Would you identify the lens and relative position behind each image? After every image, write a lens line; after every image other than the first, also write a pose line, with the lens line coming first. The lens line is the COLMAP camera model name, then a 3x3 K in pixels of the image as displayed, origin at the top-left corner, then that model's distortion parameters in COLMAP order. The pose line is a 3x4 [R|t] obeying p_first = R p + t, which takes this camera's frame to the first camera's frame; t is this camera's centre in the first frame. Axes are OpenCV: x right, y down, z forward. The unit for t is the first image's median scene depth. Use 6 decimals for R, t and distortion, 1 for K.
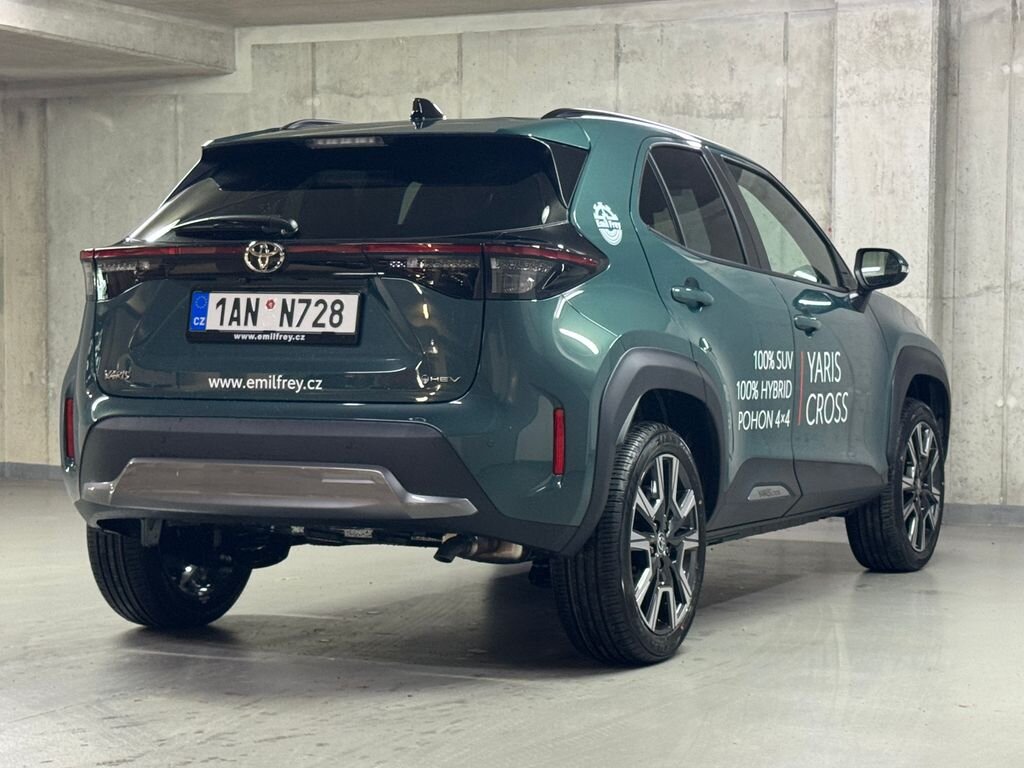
lens RADIAL K [[2180.5, 0, 518.2], [0, 2180.5, 386.4], [0, 0, 1]] dist [0.140962, 0.000000]
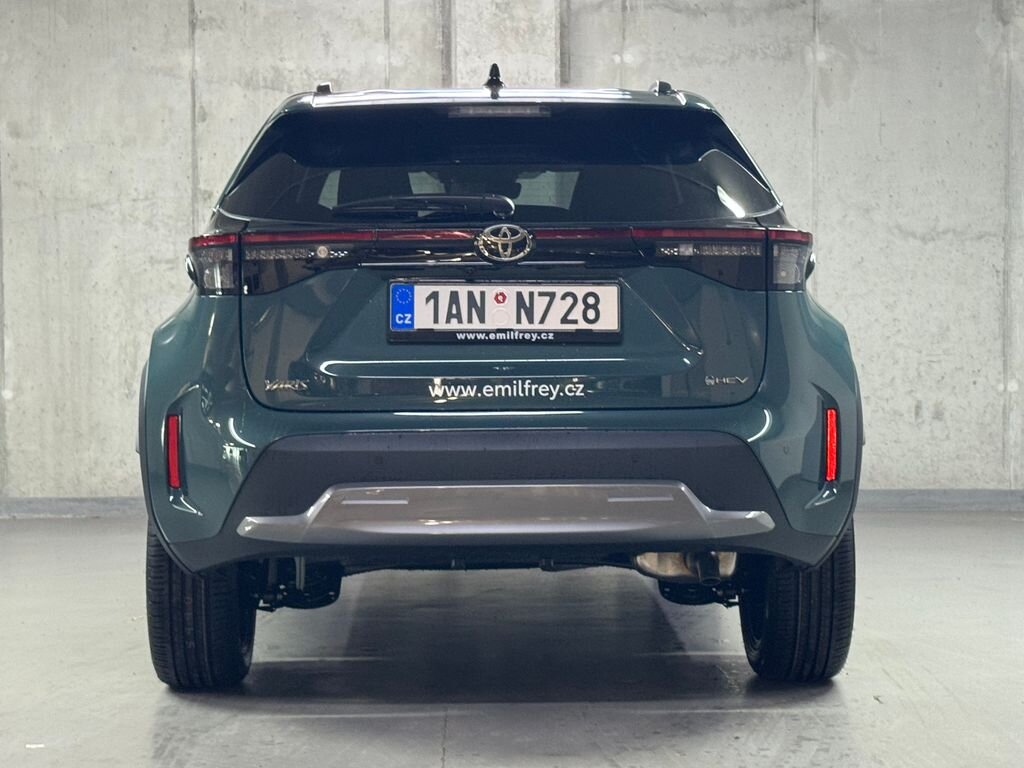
lens RADIAL K [[2180.5, 0, 514.4], [0, 2180.5, 371.9], [0, 0, 1]] dist [0.140962, 0.000000]
pose [[0.883251, -0.024004, 0.468287, -0.291678], [0.023910, 0.999695, 0.006145, -0.007793], [-0.468291, 0.005770, 0.883555, 0.137359]]
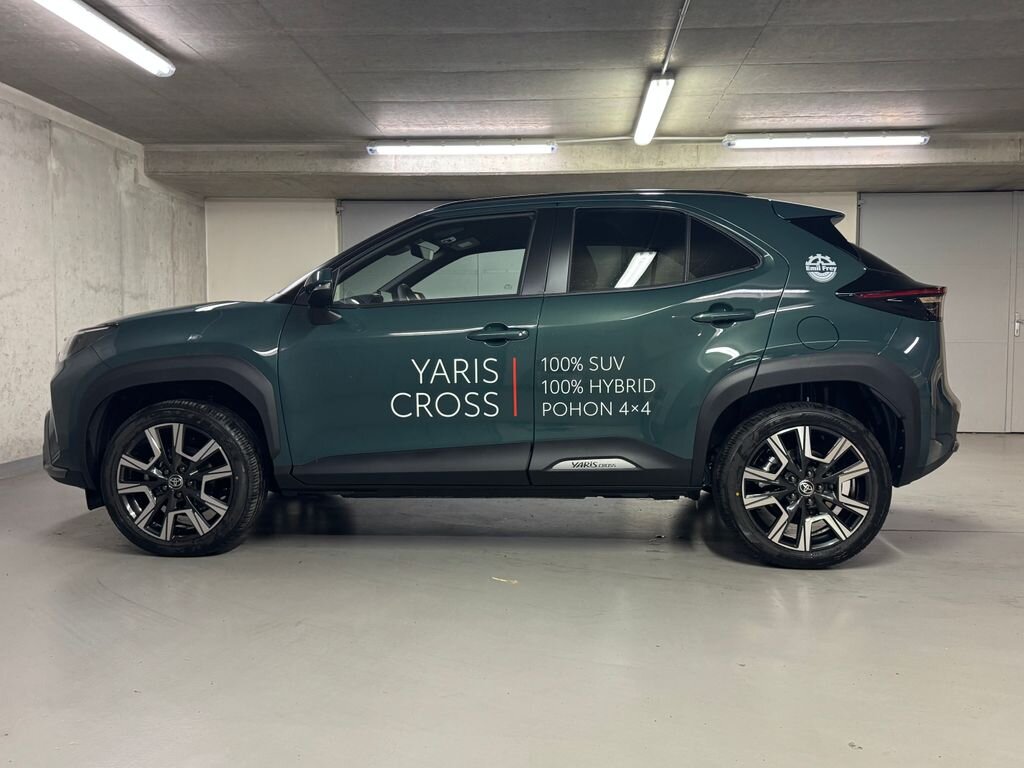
lens RADIAL K [[840.7, 0, 529.3], [0, 840.7, 398.0], [0, 0, 1]] dist [0.017780, -0.032994]
pose [[-0.386209, -0.075547, 0.919312, -0.372344], [0.022668, 0.995562, 0.091336, -0.027795], [-0.922133, 0.056114, -0.382783, 0.887467]]
